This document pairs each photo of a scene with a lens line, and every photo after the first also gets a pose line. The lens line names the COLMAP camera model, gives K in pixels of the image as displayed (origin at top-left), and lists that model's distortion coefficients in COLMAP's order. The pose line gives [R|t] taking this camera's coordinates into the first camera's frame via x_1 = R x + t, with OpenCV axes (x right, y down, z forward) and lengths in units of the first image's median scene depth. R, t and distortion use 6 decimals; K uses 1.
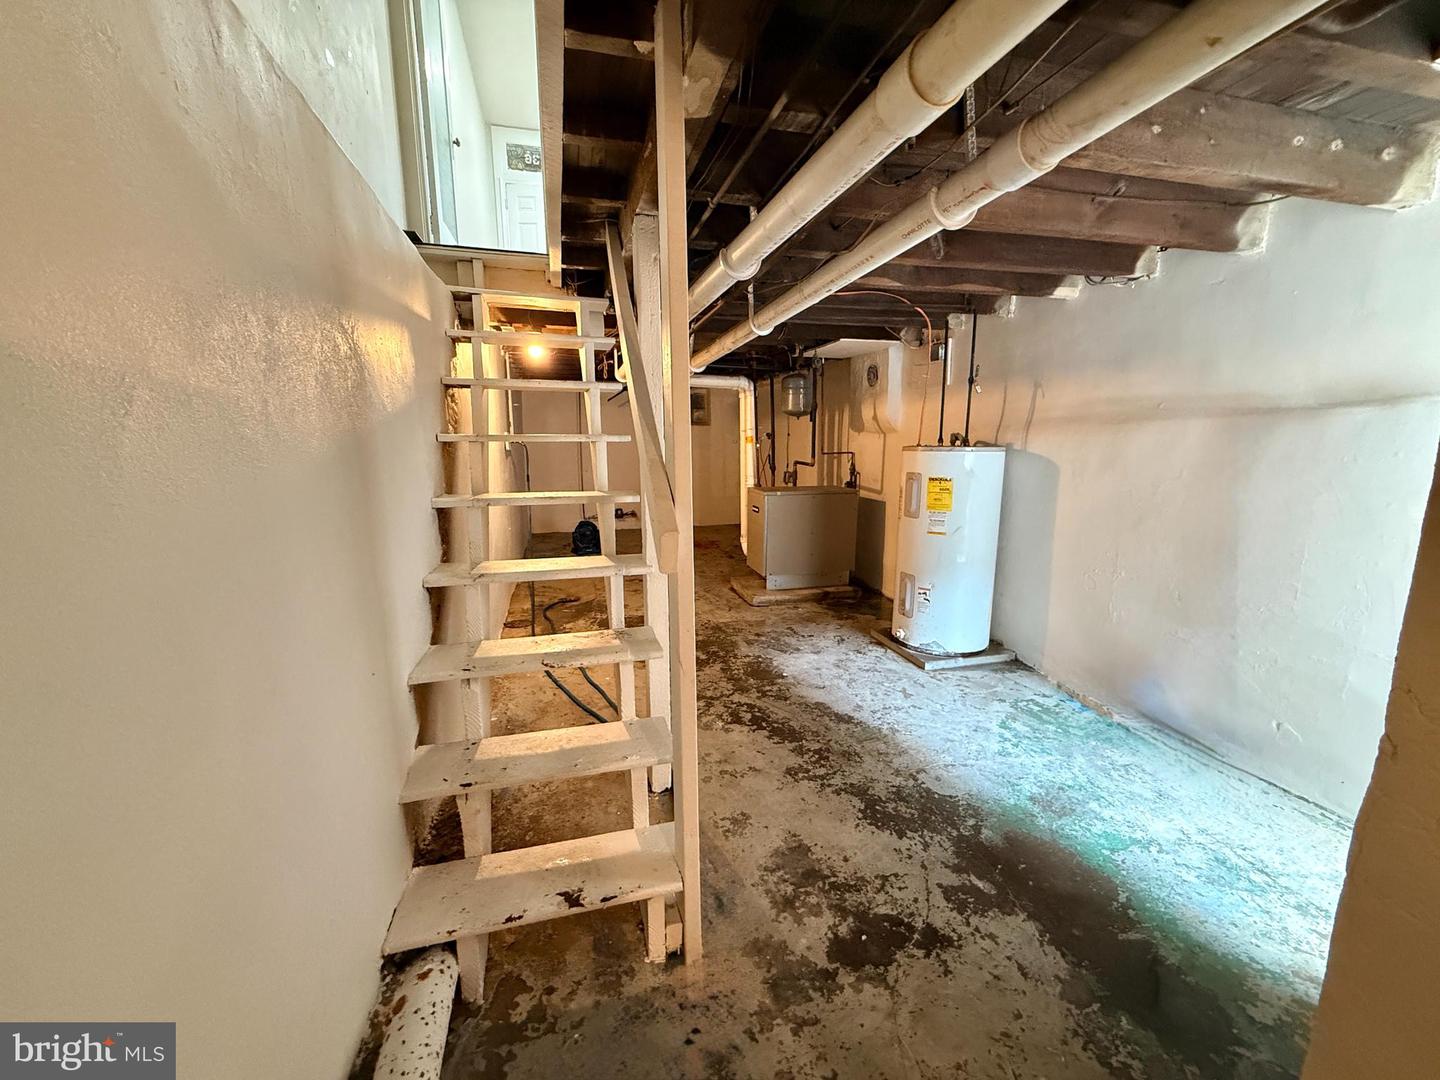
lens RADIAL K [[572.1, 0, 718.6], [0, 572.1, 532.6], [0, 0, 1]] dist [-0.001280, 0.000572]
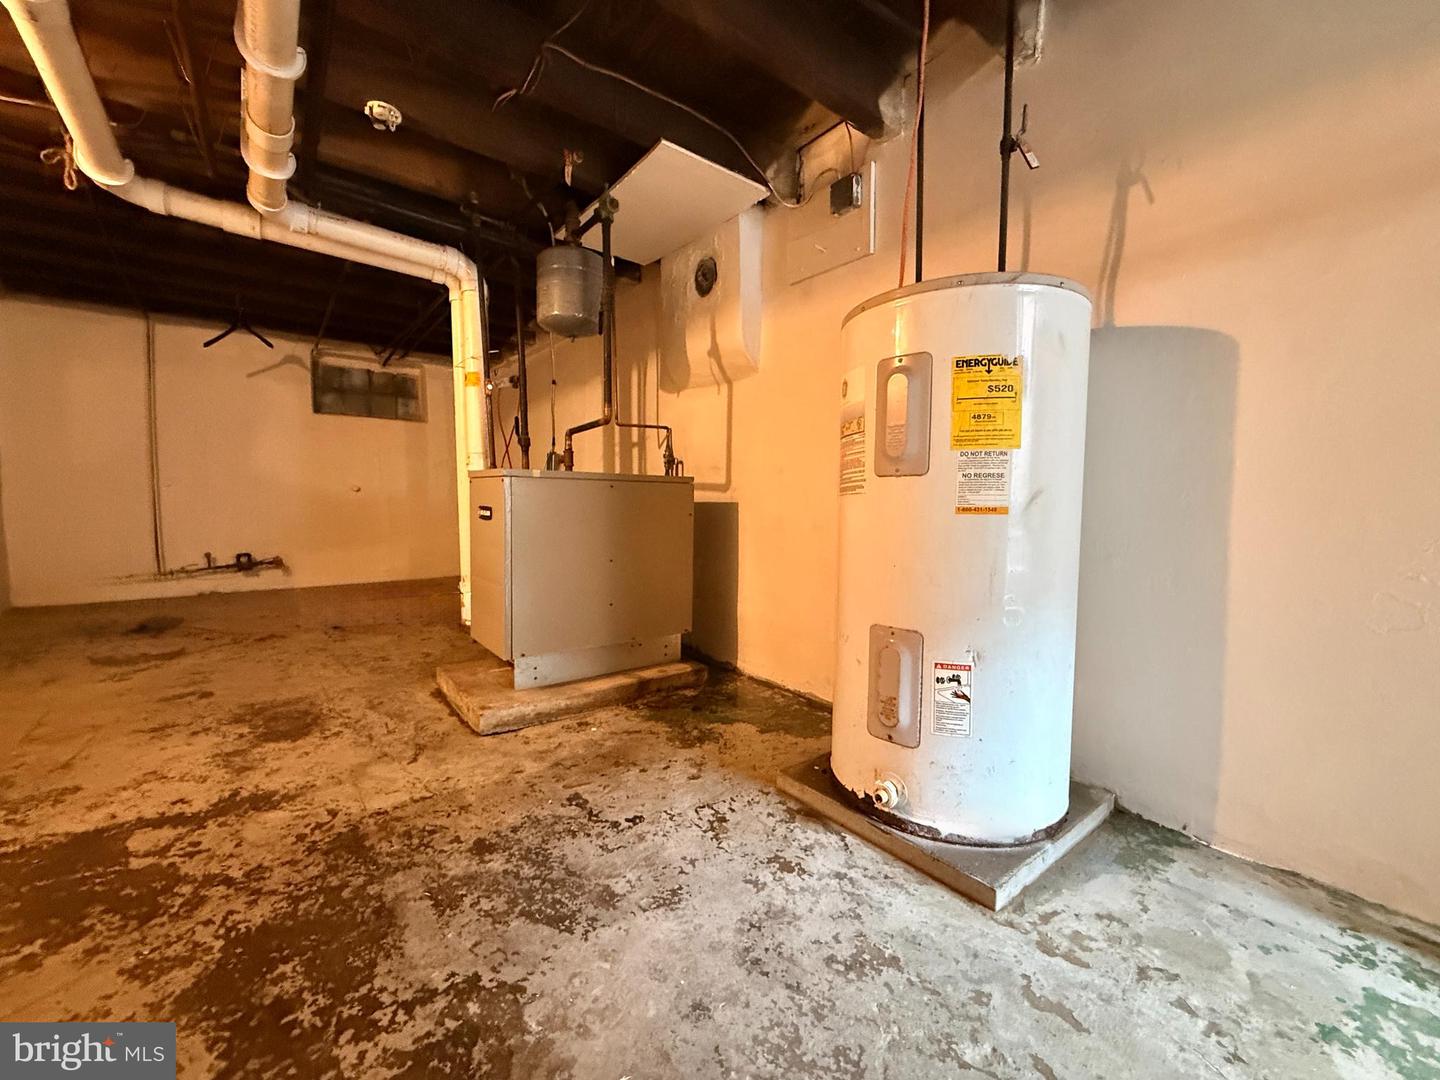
lens RADIAL K [[572.1, 0, 712.2], [0, 572.1, 538.2], [0, 0, 1]] dist [-0.001280, 0.000572]
pose [[0.923024, -0.016523, 0.384386, 0.065630], [0.054892, 0.994512, -0.089062, 0.034542], [-0.380805, 0.103306, 0.918866, 0.600880]]
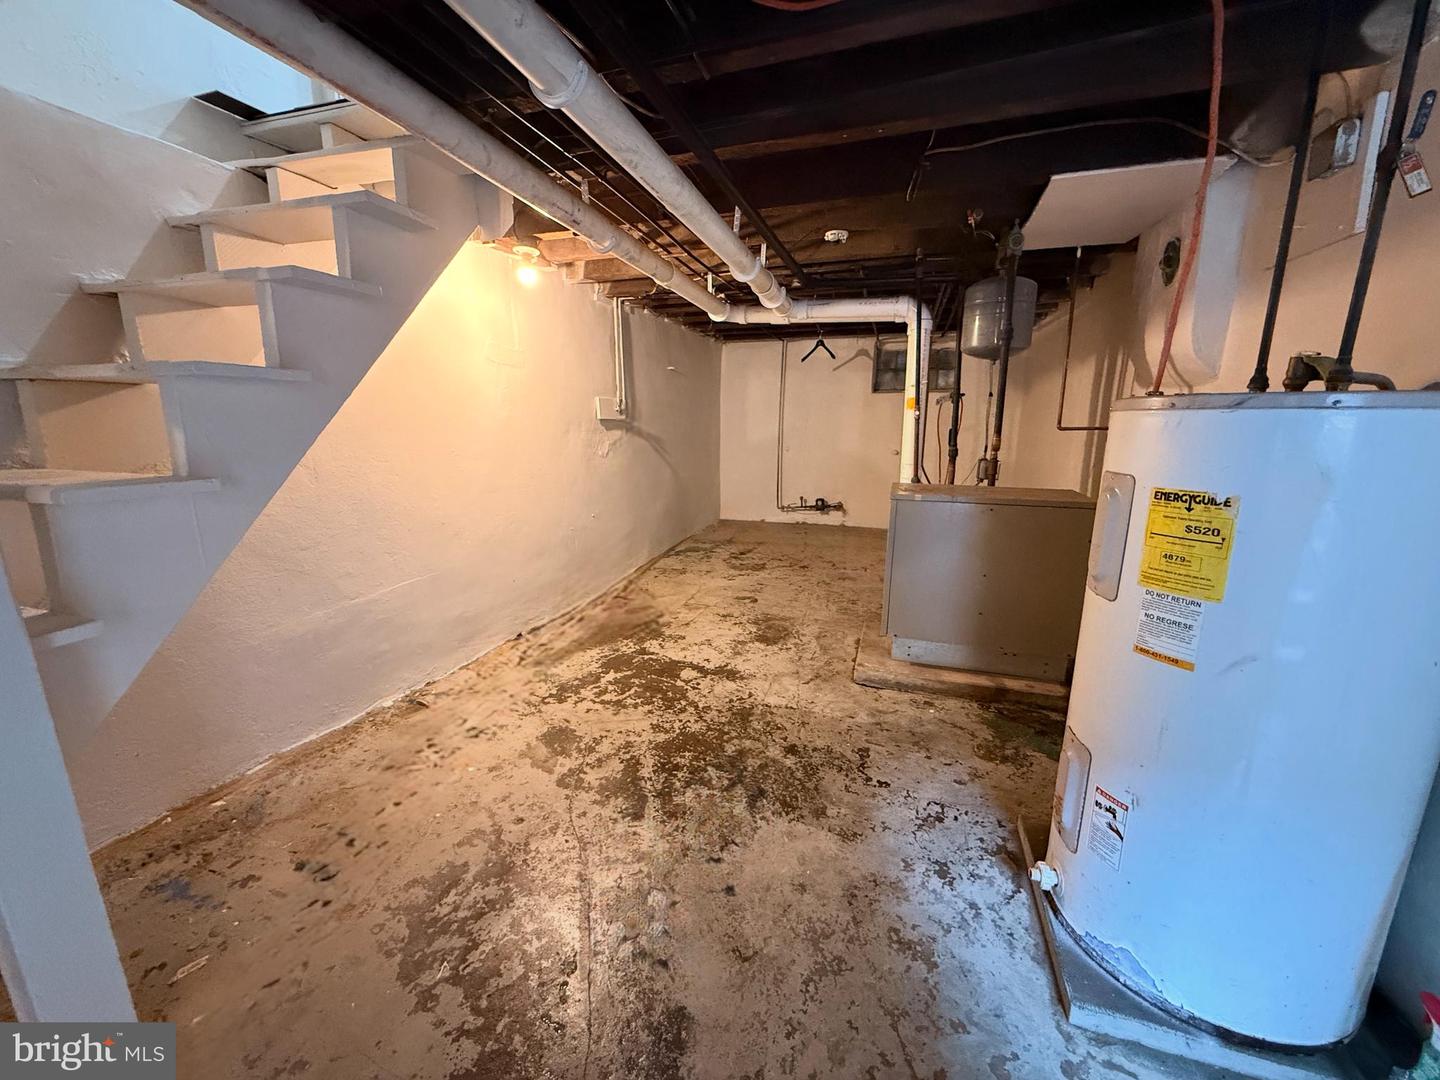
lens RADIAL K [[572.1, 0, 723.8], [0, 572.1, 536.7], [0, 0, 1]] dist [-0.001280, 0.000572]
pose [[0.841474, 0.112719, -0.528409, 0.274412], [-0.092299, 0.993609, 0.064972, -0.055133], [0.532356, -0.005900, 0.846500, 0.477803]]
